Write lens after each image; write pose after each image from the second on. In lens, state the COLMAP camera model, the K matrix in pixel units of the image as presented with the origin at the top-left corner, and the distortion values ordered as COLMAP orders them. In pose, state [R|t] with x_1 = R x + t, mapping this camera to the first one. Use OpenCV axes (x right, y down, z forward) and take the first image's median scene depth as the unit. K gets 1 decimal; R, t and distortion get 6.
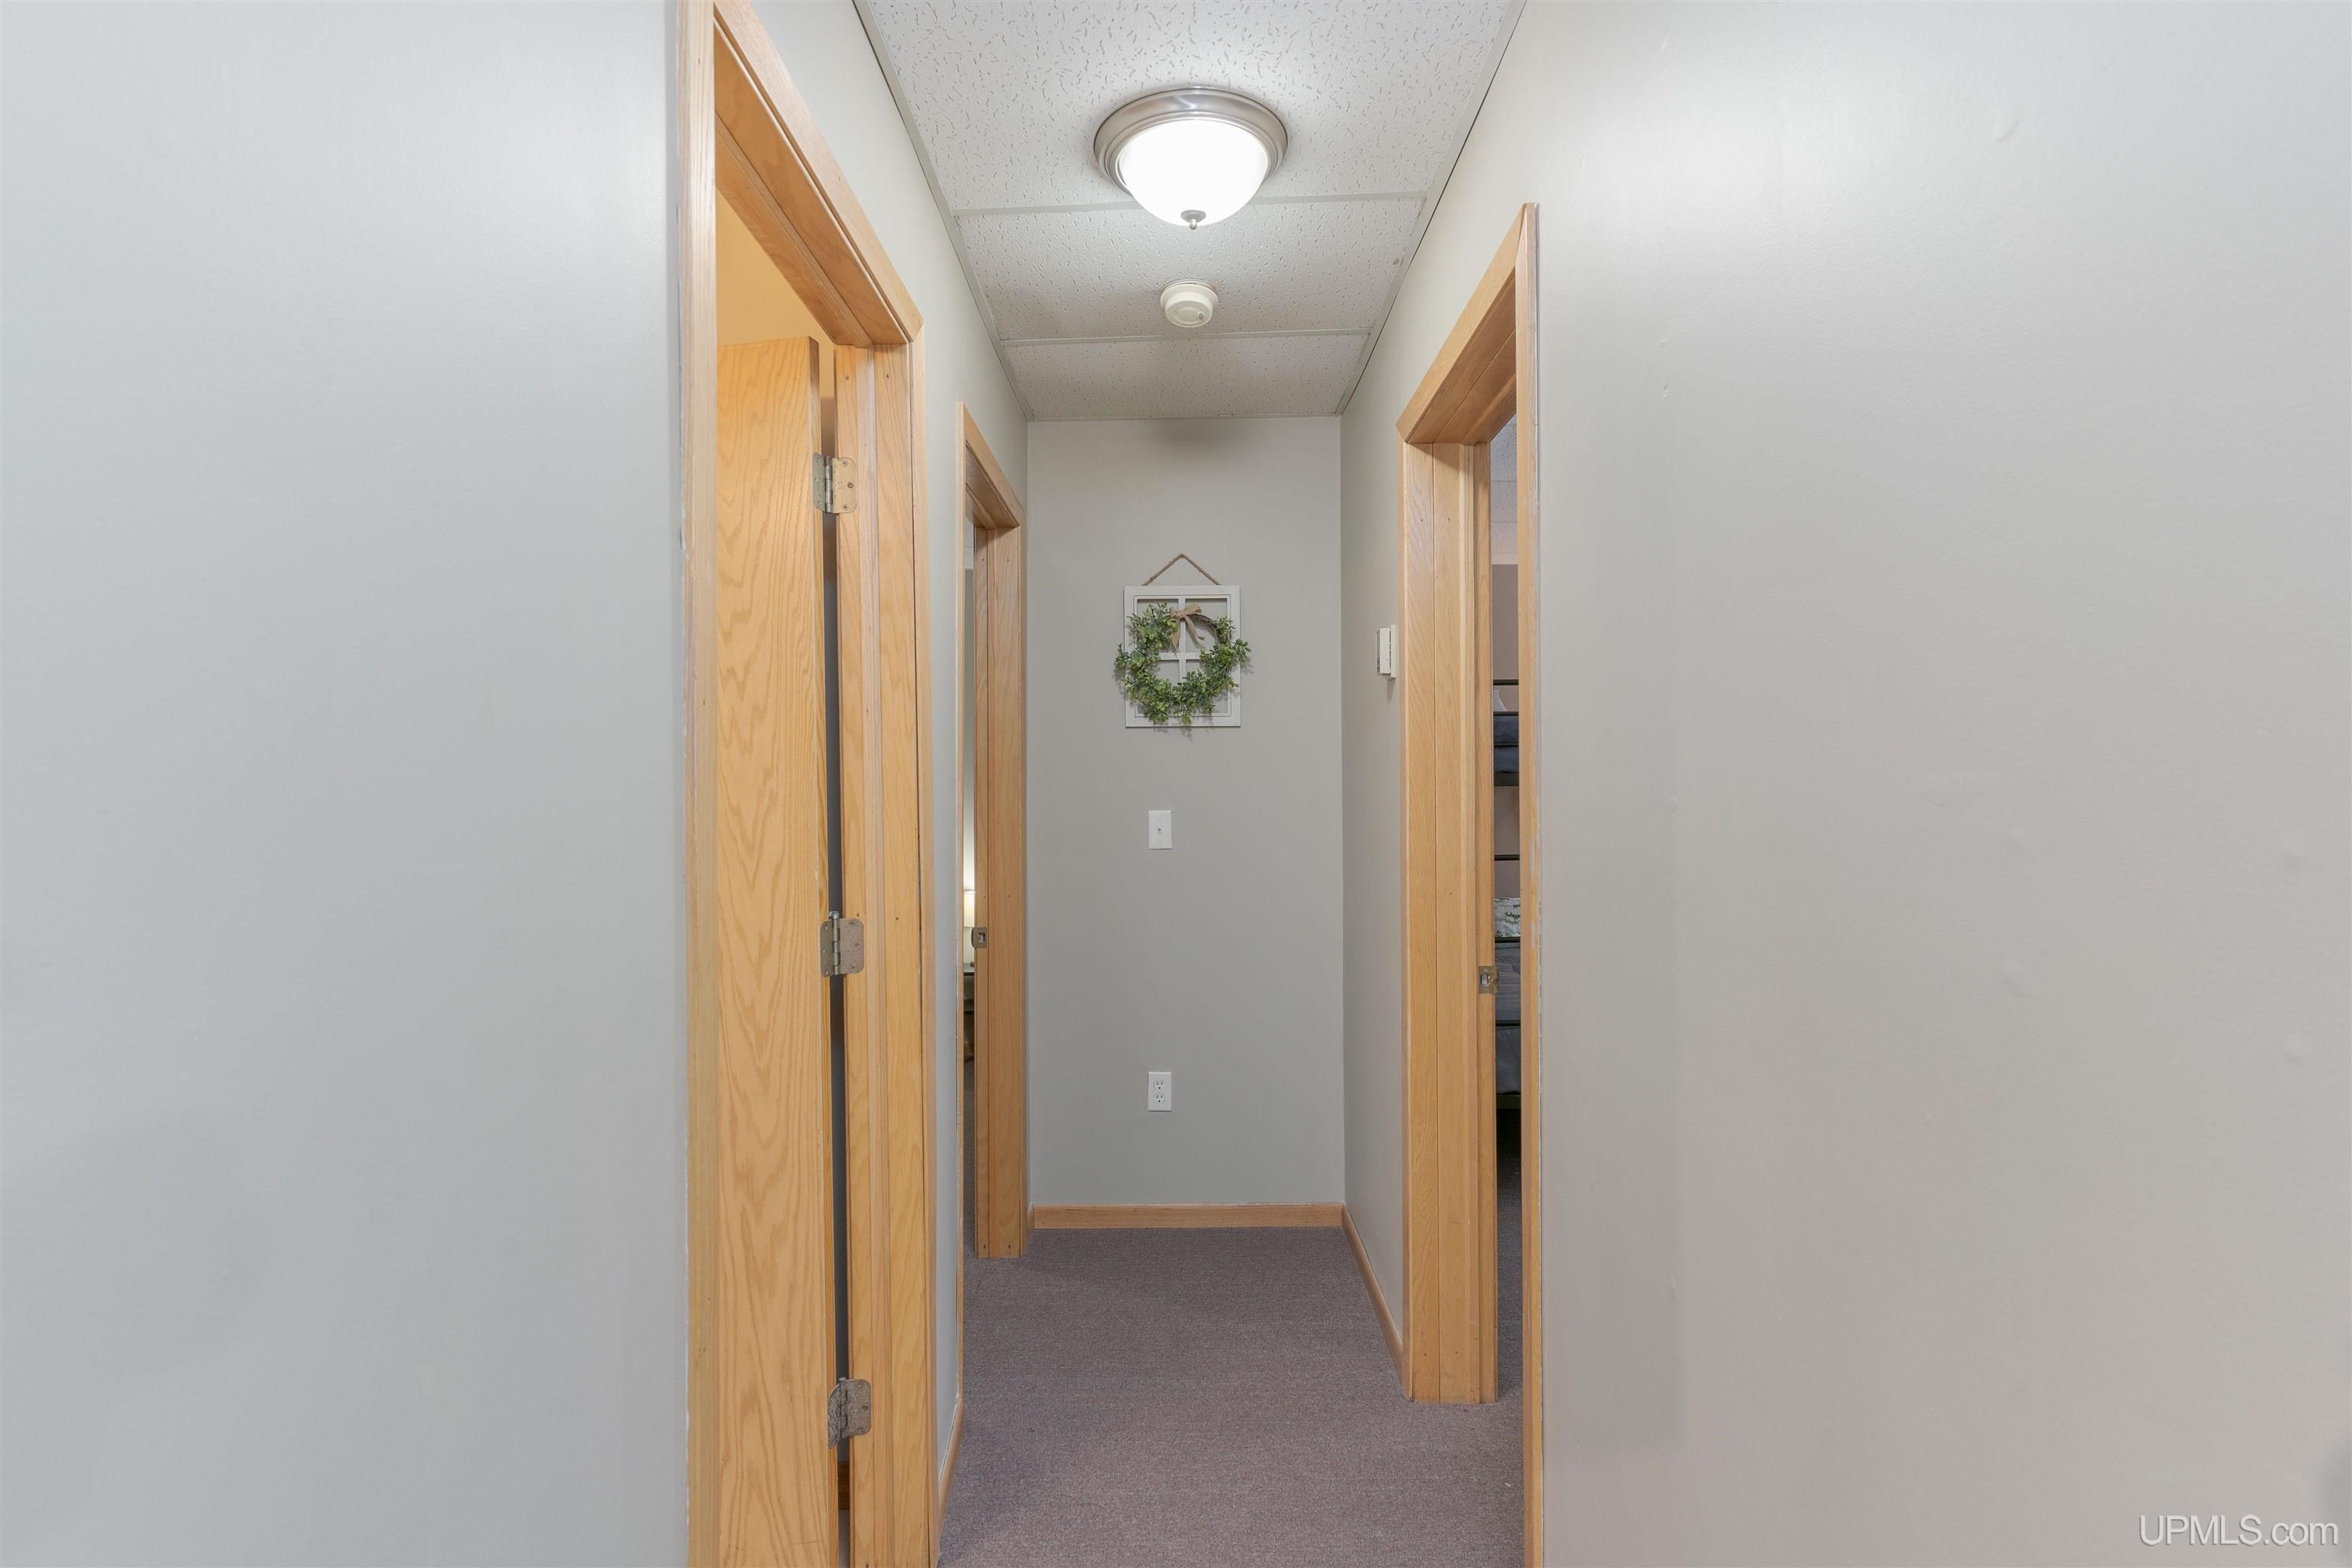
lens RADIAL K [[1135.8, 0, 1176.8], [0, 1135.8, 782.9], [0, 0, 1]] dist [0.001987, -0.001013]
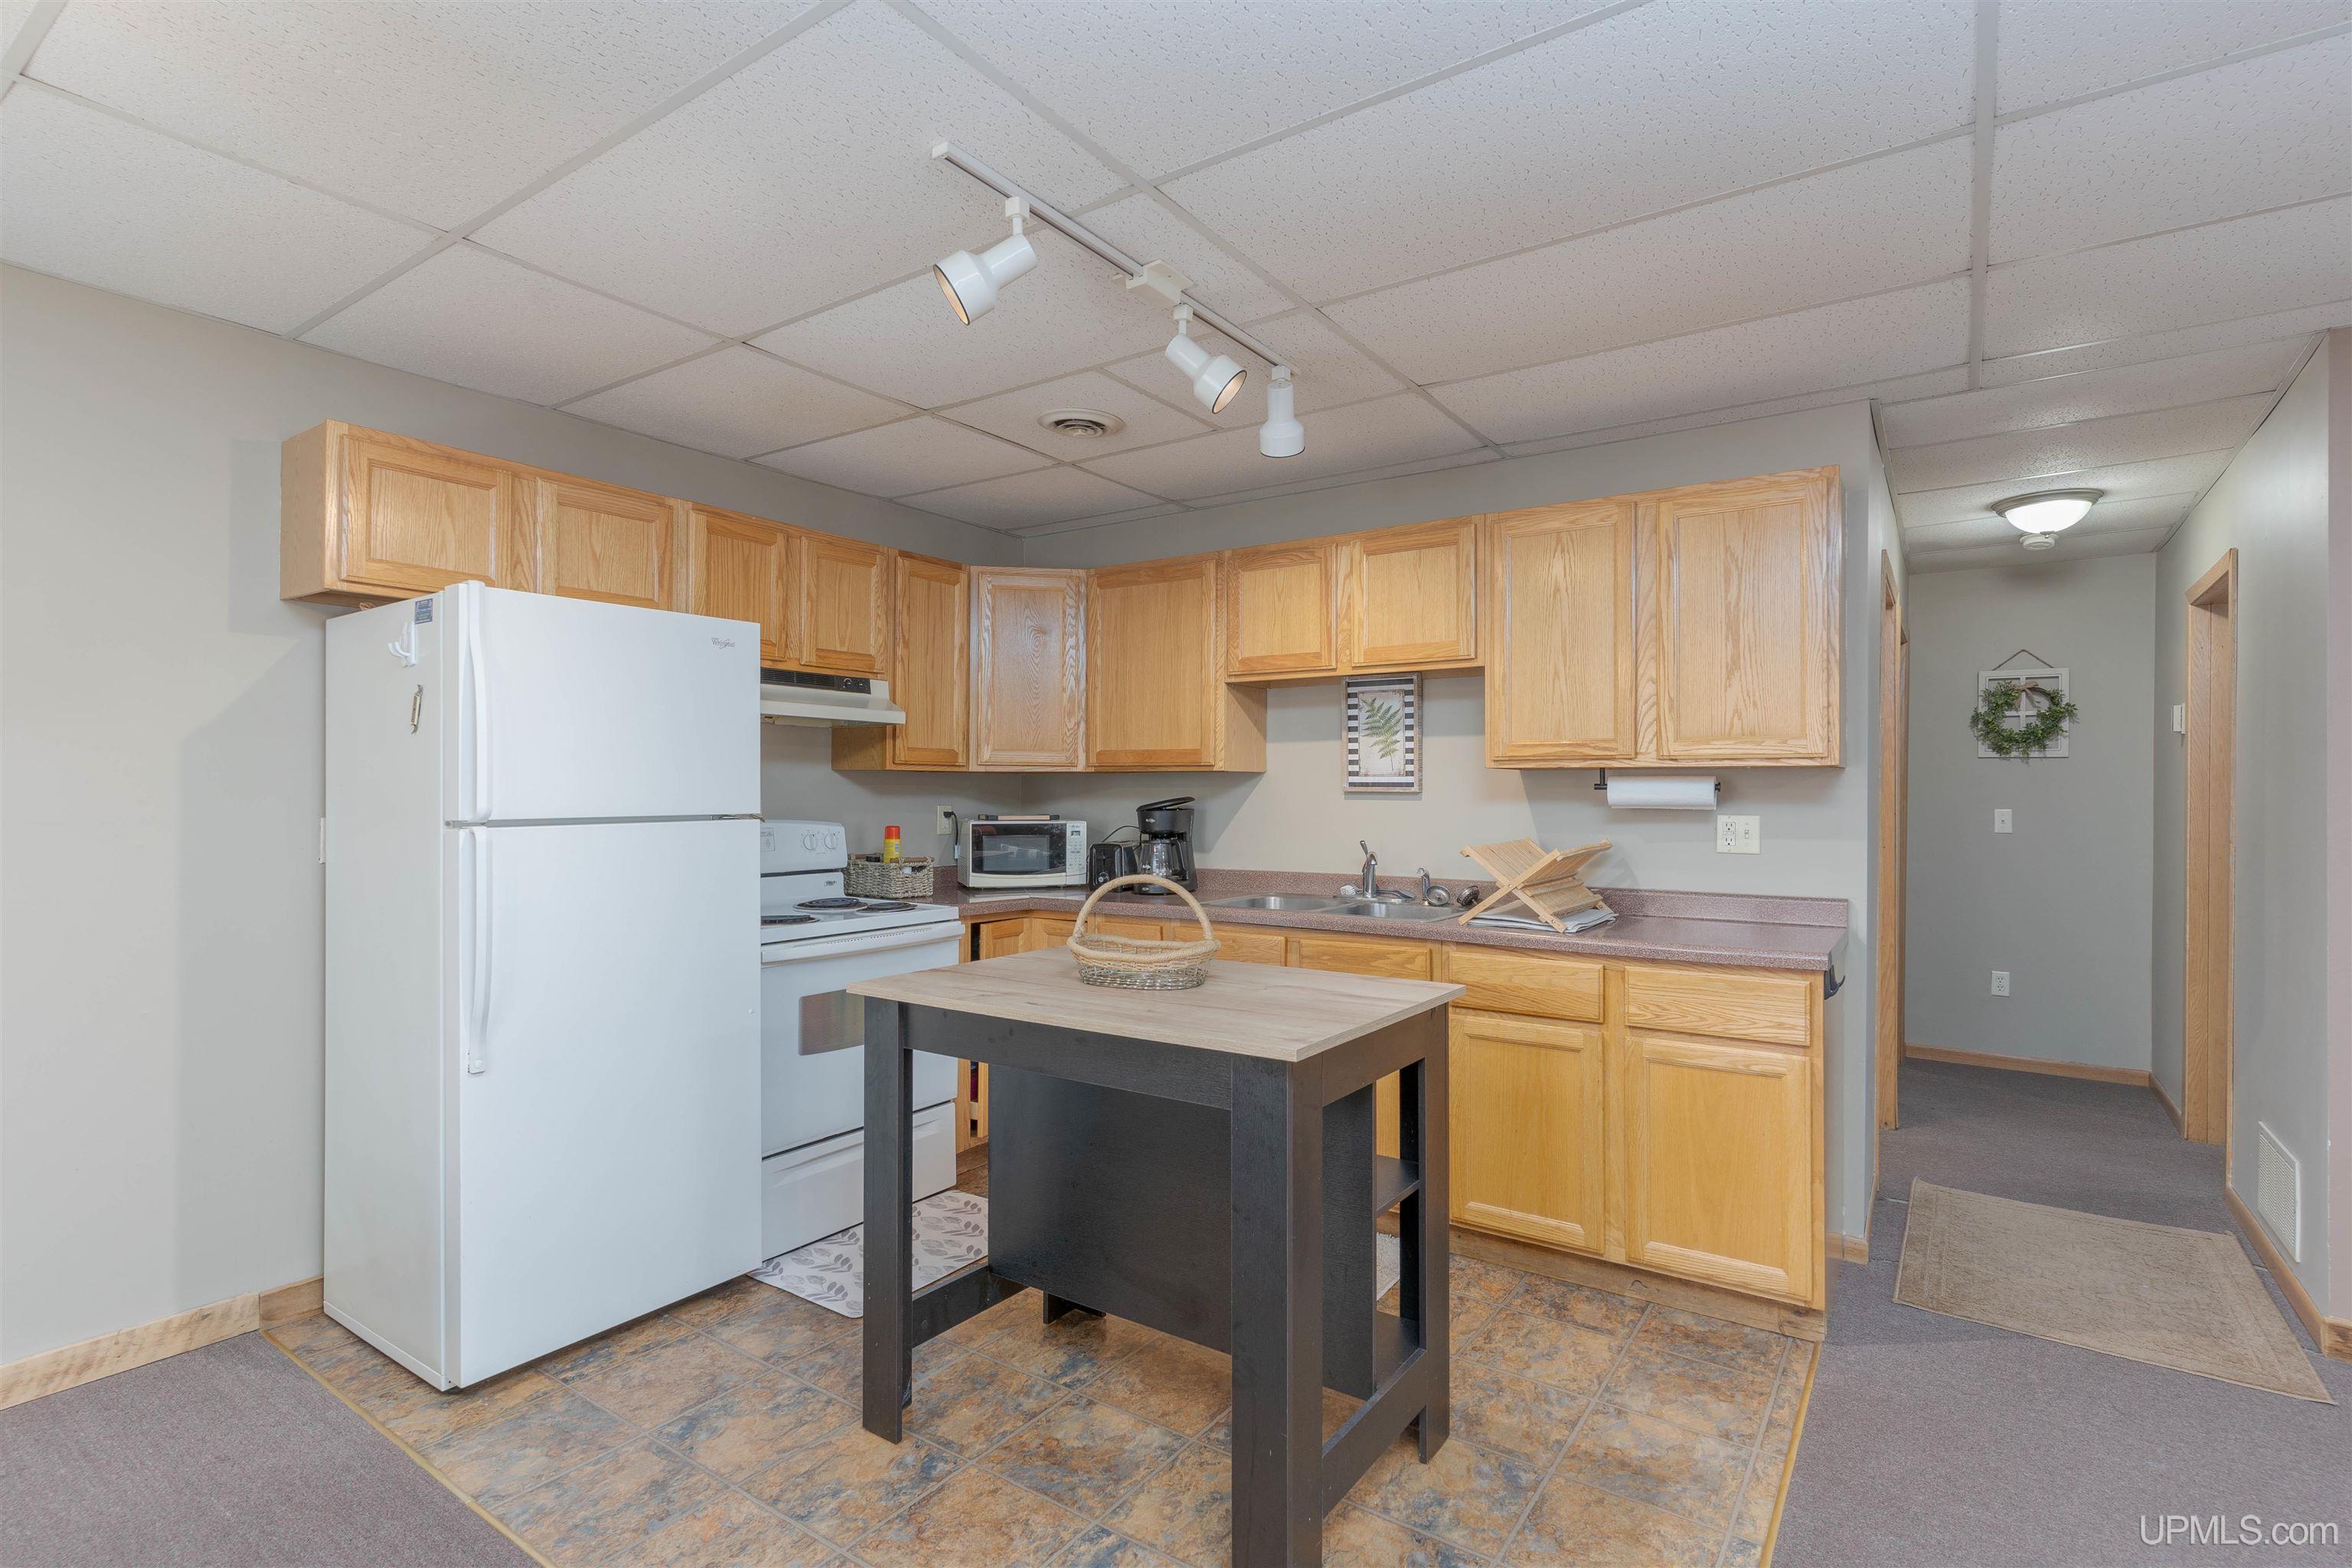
lens RADIAL K [[1135.8, 0, 1161.8], [0, 1135.8, 789.5], [0, 0, 1]] dist [0.001987, -0.001013]
pose [[0.819105, 0.012263, -0.573513, -0.069385], [-0.009180, 0.999924, 0.008271, -0.005899], [0.573570, -0.001510, 0.819155, -1.018472]]
